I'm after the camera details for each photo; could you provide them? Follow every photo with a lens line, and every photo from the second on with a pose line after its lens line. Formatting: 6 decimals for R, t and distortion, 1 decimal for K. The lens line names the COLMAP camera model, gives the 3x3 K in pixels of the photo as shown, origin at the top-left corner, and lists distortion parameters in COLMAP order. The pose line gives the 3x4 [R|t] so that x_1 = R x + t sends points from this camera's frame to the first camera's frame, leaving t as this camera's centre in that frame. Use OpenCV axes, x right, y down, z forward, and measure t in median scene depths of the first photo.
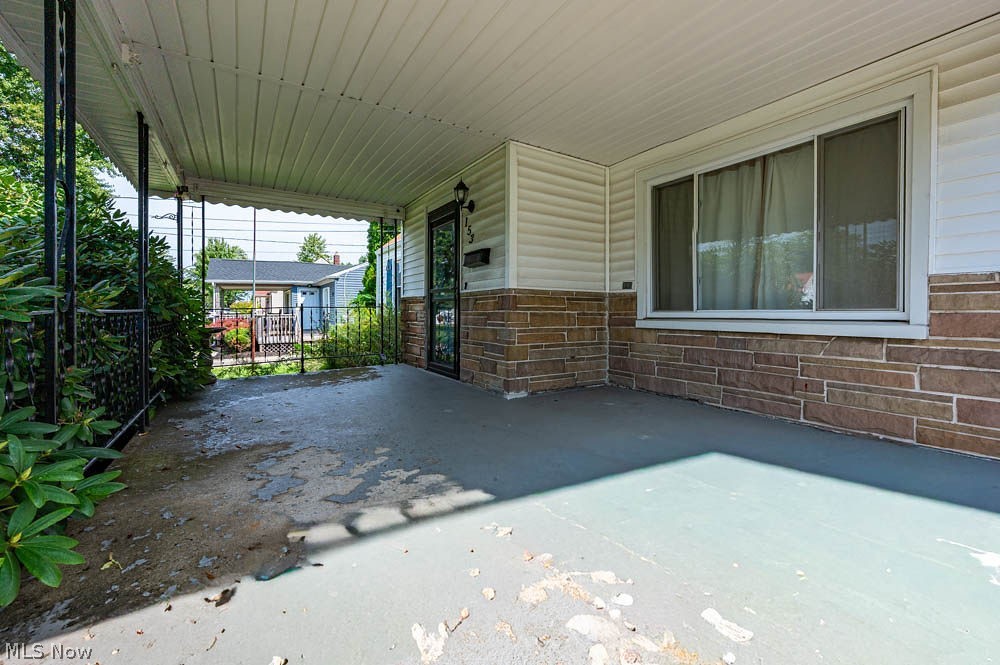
lens RADIAL K [[418.4, 0, 496.8], [0, 418.4, 309.0], [0, 0, 1]] dist [-0.001409, -0.000333]
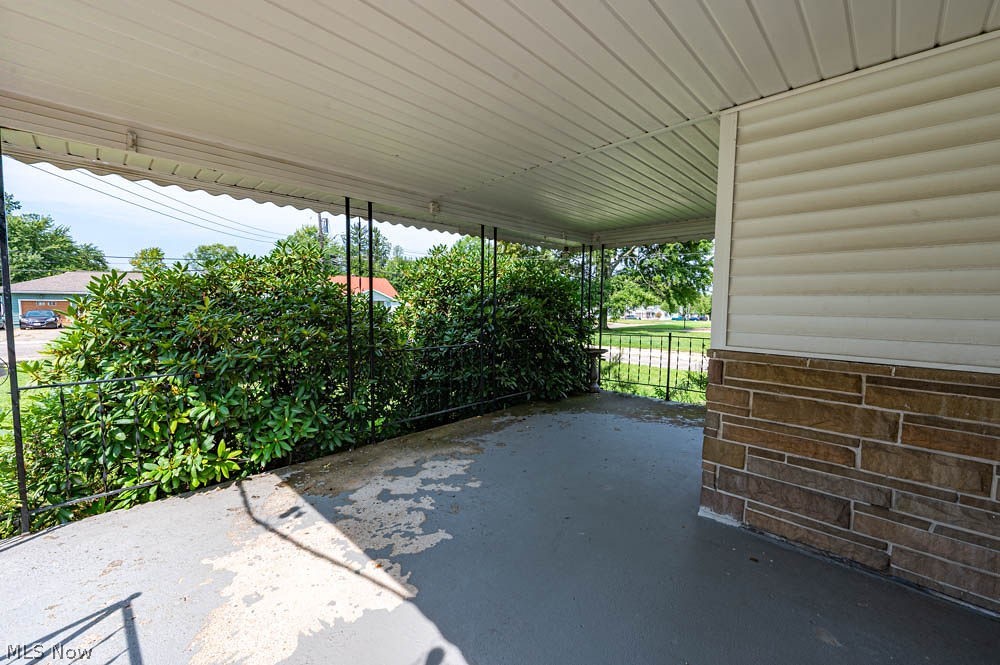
lens RADIAL K [[401.8, 0, 500.0], [0, 401.8, 332.5], [0, 0, 1]] dist [-0.001852, -0.000396]
pose [[0.237904, 0.067651, -0.968930, 0.540391], [-0.007827, 0.997673, 0.067736, -0.111599], [0.971257, -0.008531, 0.237880, 0.535405]]
